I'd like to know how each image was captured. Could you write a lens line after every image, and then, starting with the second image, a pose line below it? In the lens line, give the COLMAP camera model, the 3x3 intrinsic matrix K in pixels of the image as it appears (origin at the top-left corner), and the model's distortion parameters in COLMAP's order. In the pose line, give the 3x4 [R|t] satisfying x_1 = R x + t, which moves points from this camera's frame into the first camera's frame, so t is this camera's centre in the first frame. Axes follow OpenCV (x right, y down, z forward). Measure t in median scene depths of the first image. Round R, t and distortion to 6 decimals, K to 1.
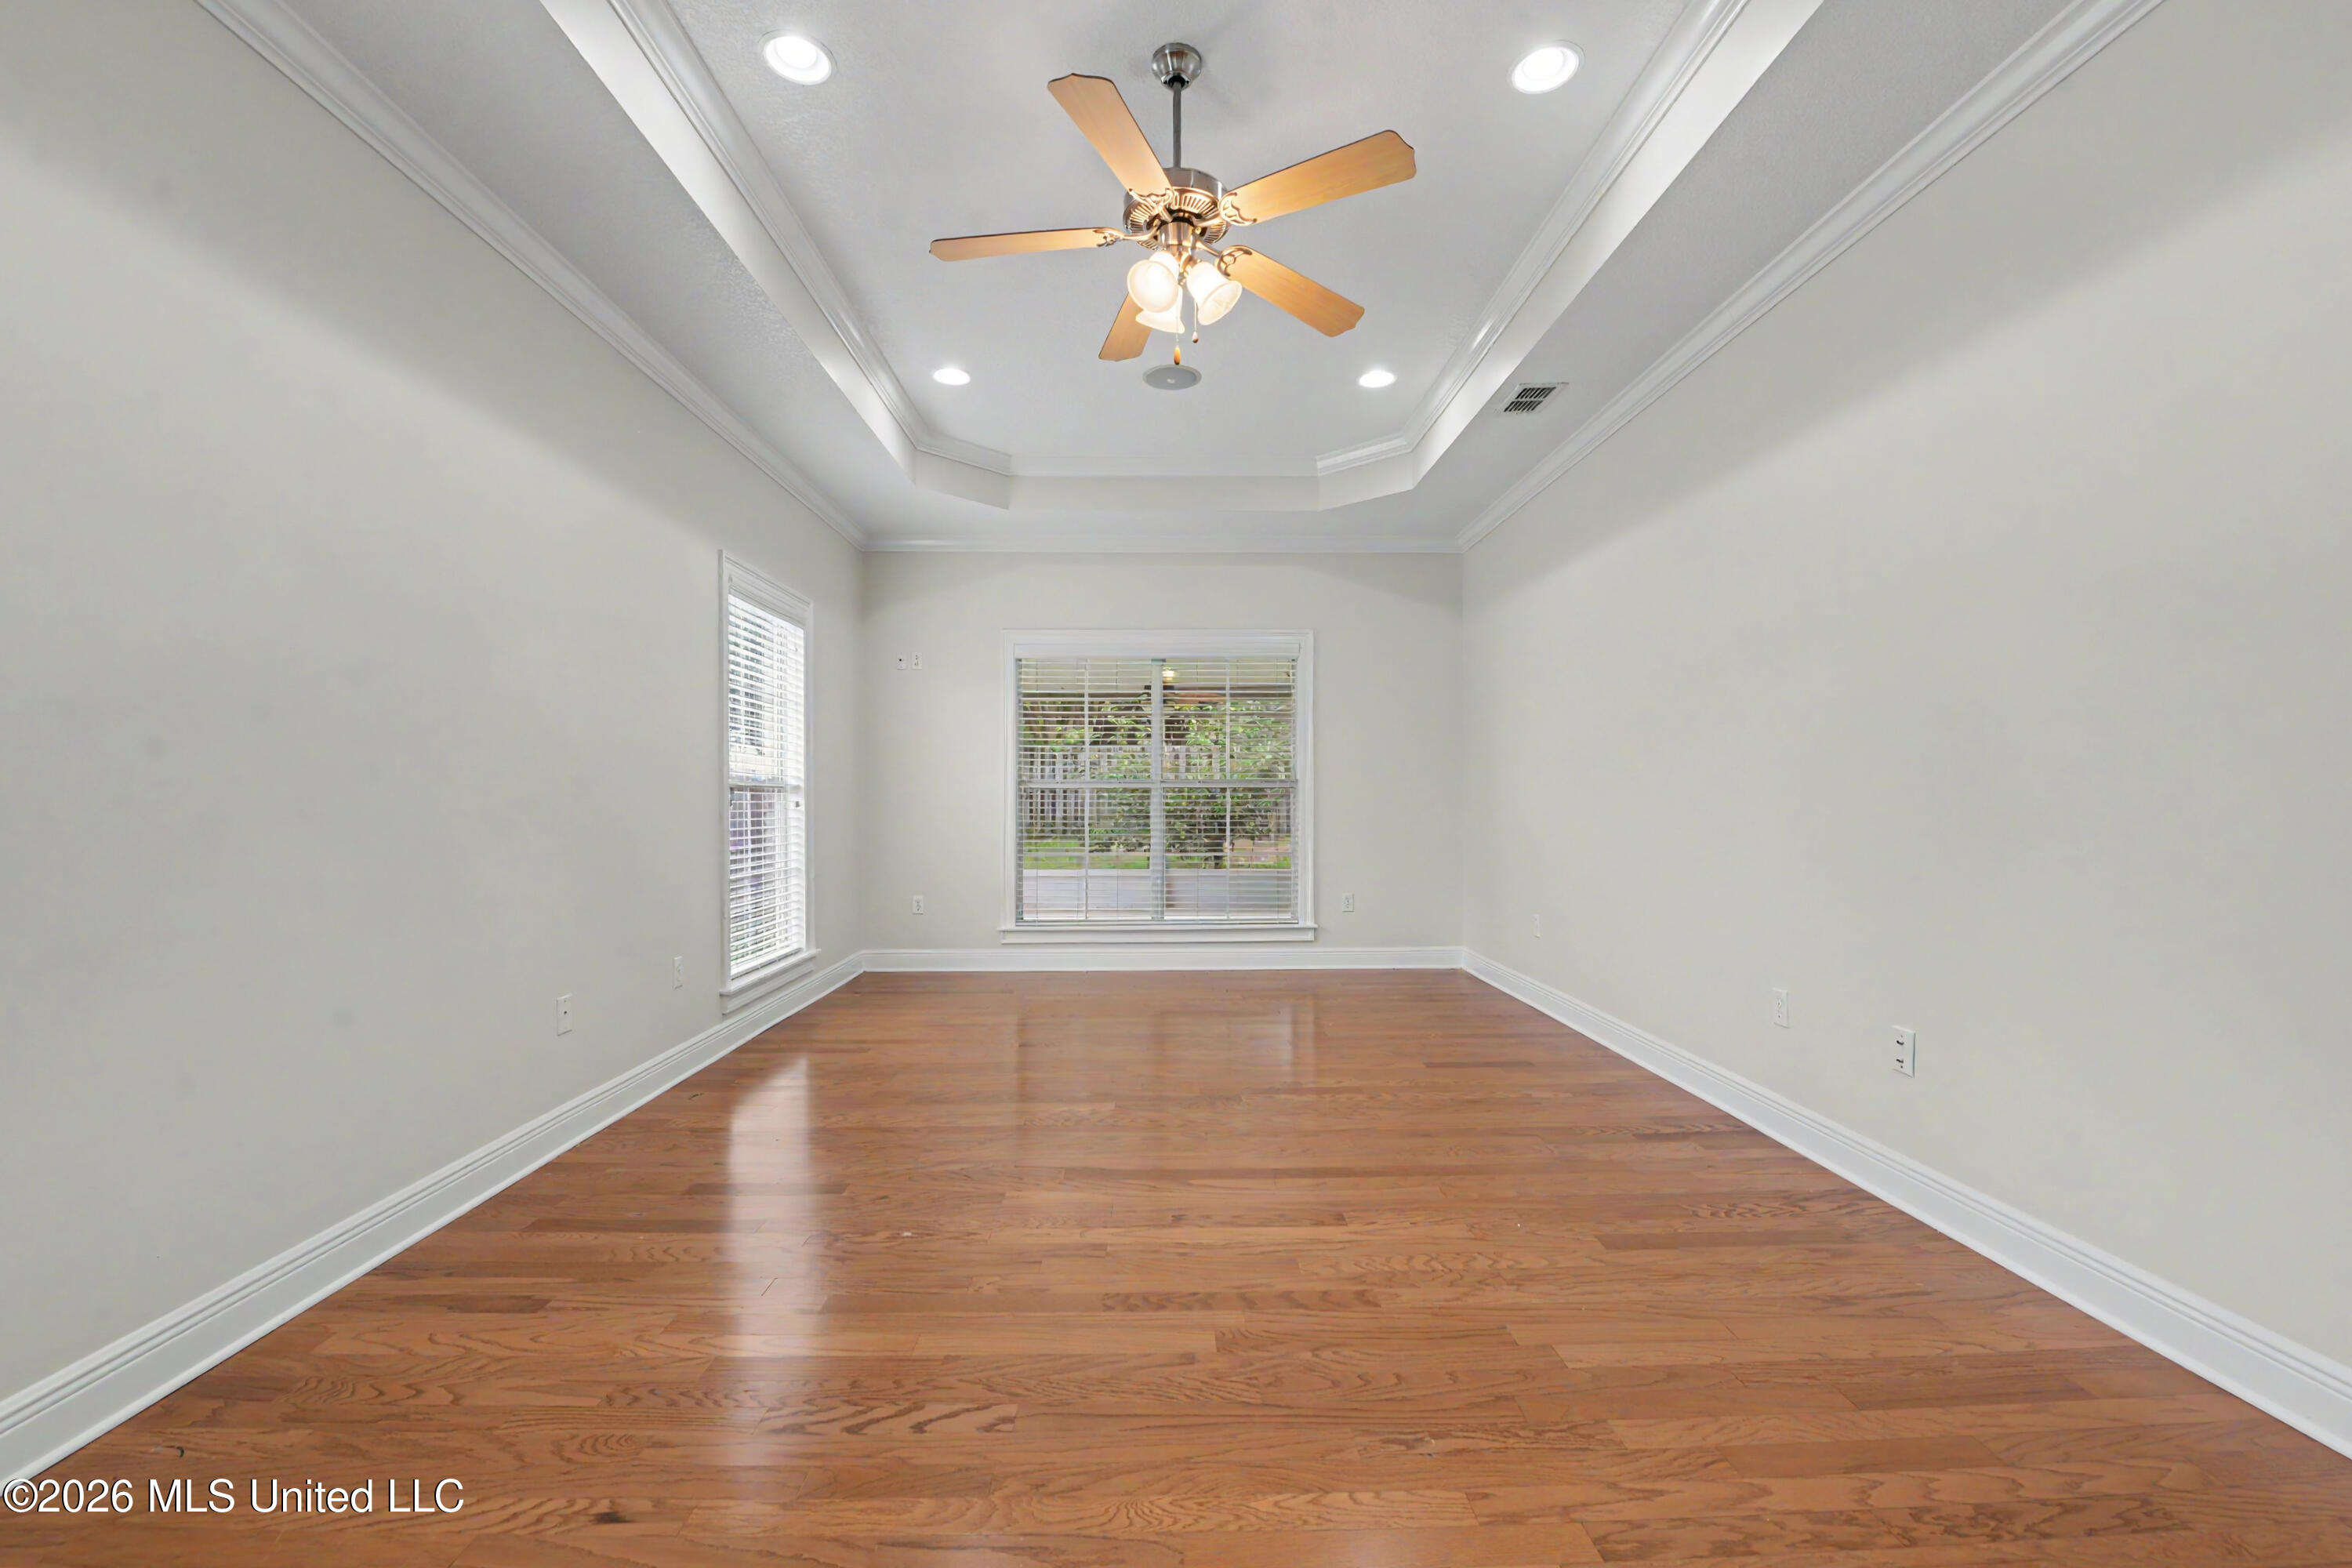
lens RADIAL K [[935.6, 0, 1174.8], [0, 935.6, 774.8], [0, 0, 1]] dist [-0.021146, -0.000034]
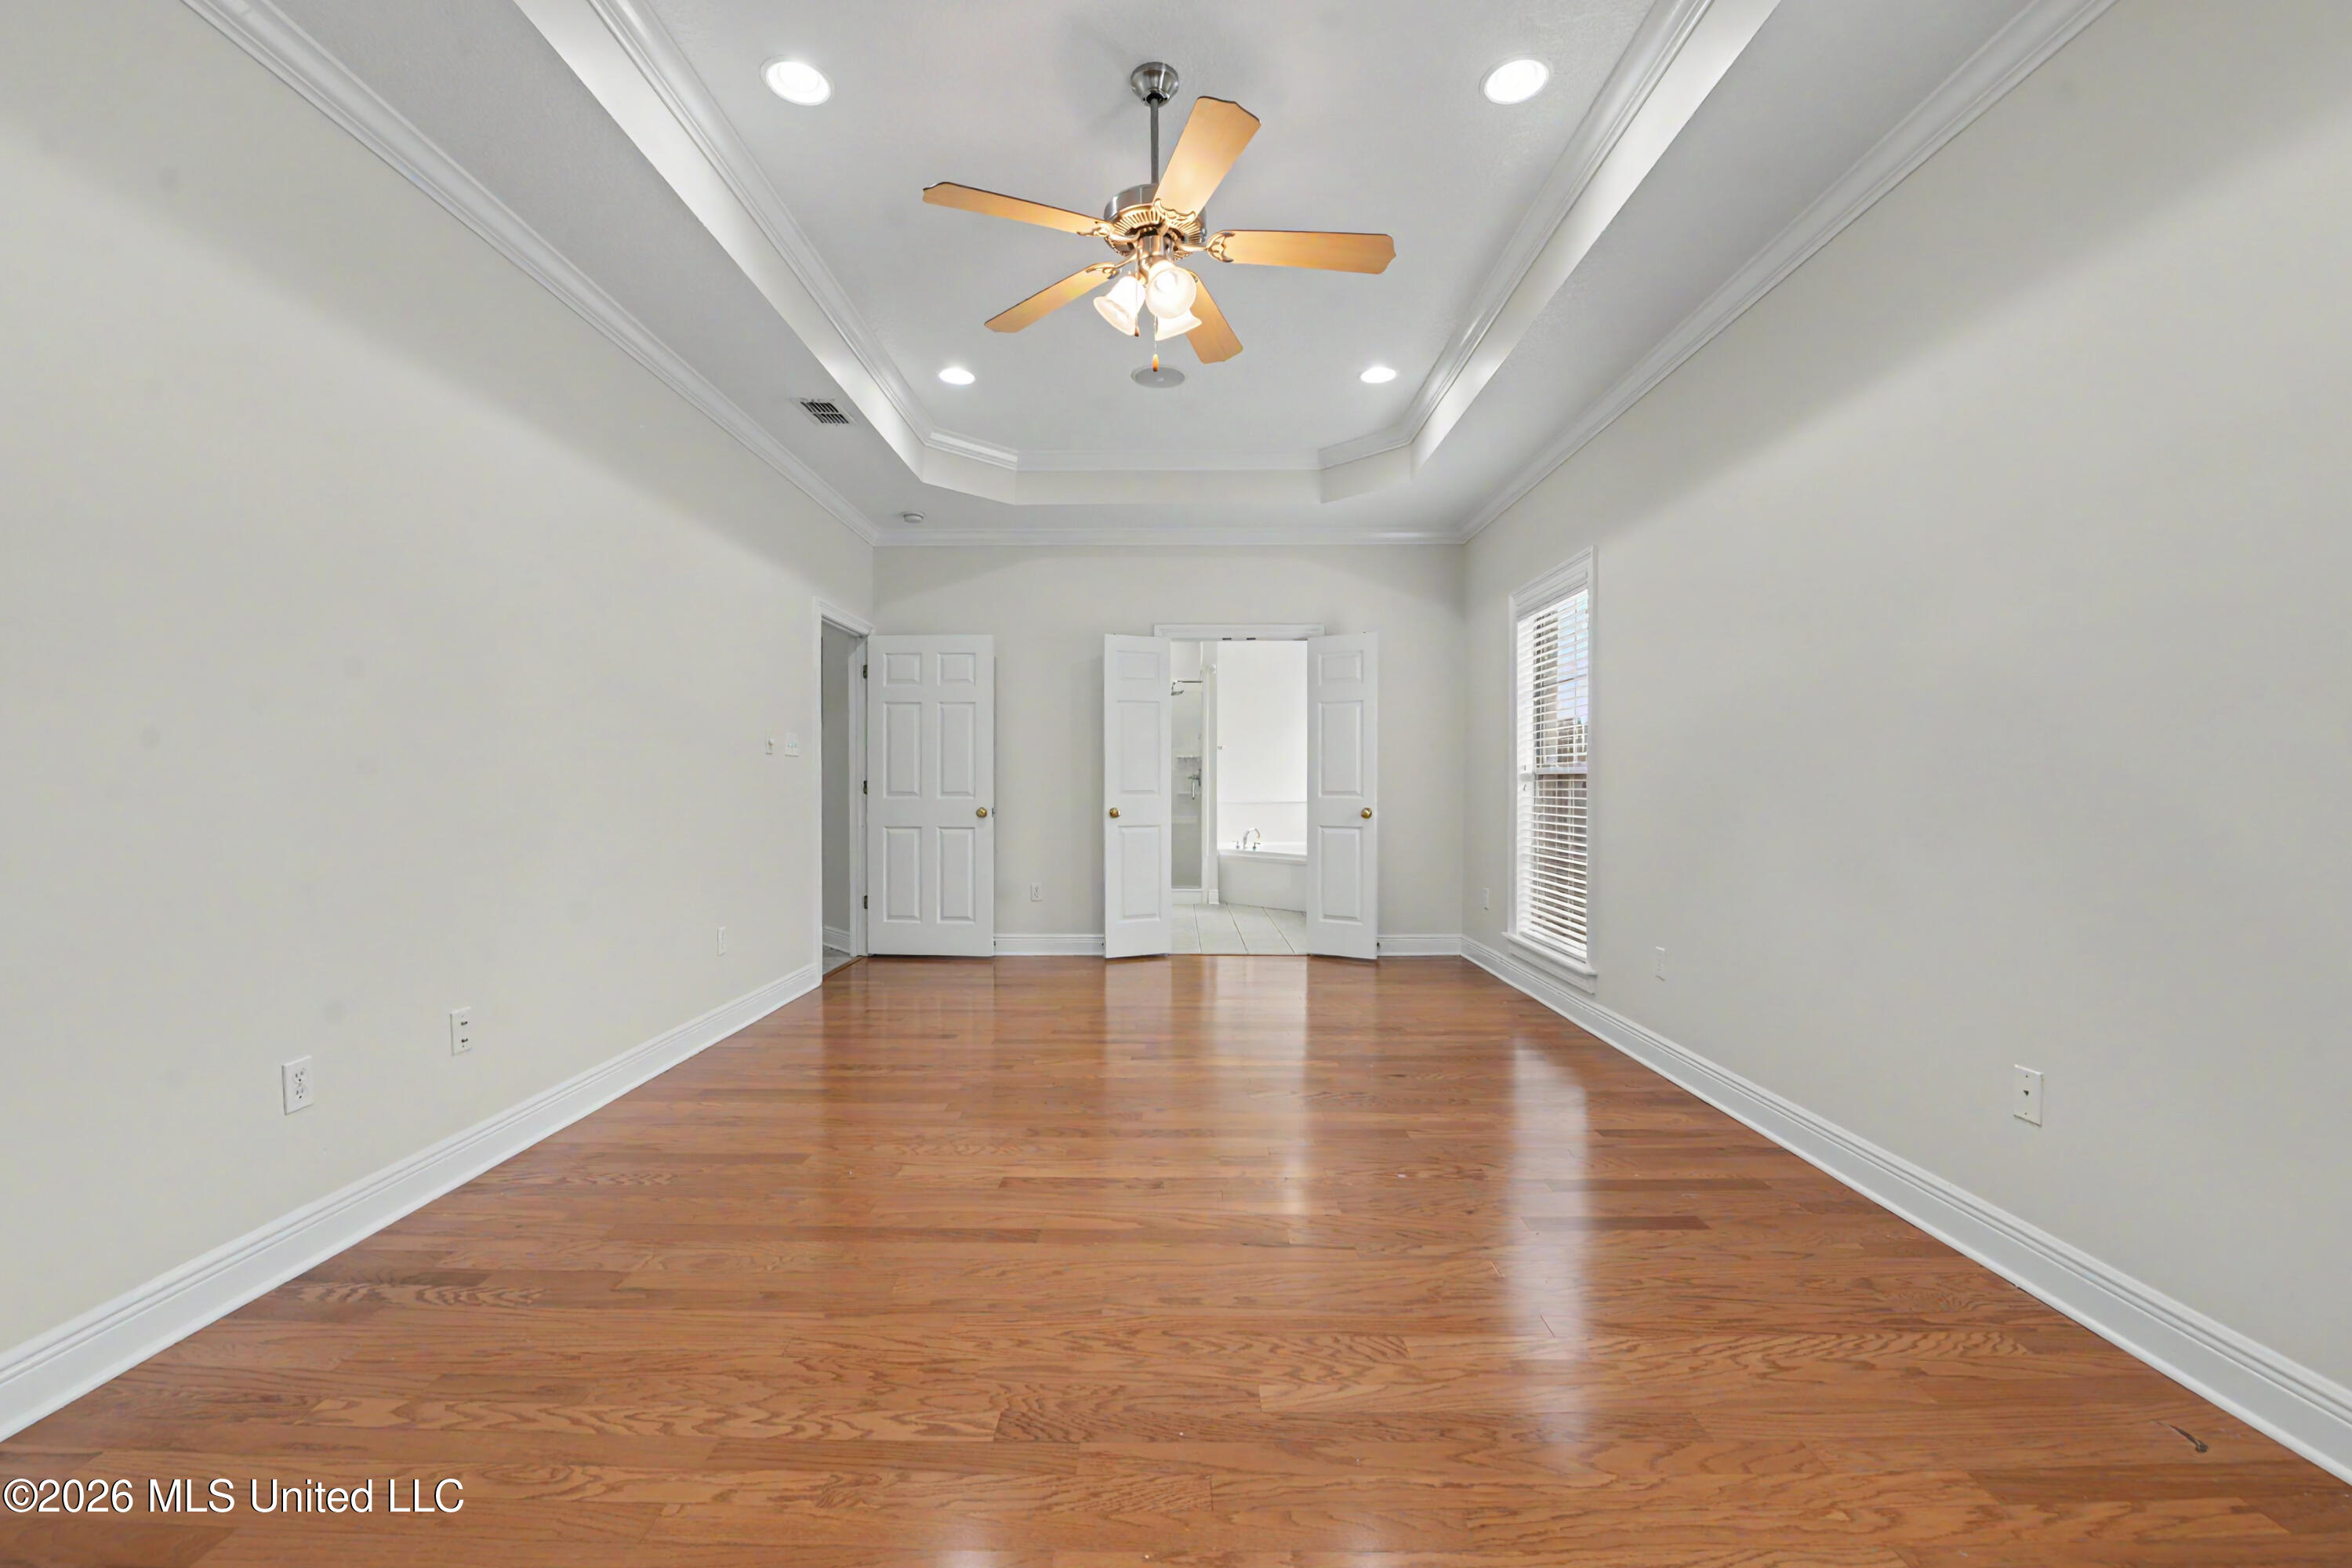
lens RADIAL K [[935.6, 0, 1174.8], [0, 935.6, 774.8], [0, 0, 1]] dist [-0.021146, -0.000034]
pose [[-0.999707, 0.003859, 0.023904, -0.042288], [0.003086, 0.999474, -0.032279, 0.045684], [-0.024016, -0.032196, -0.999193, 2.012545]]
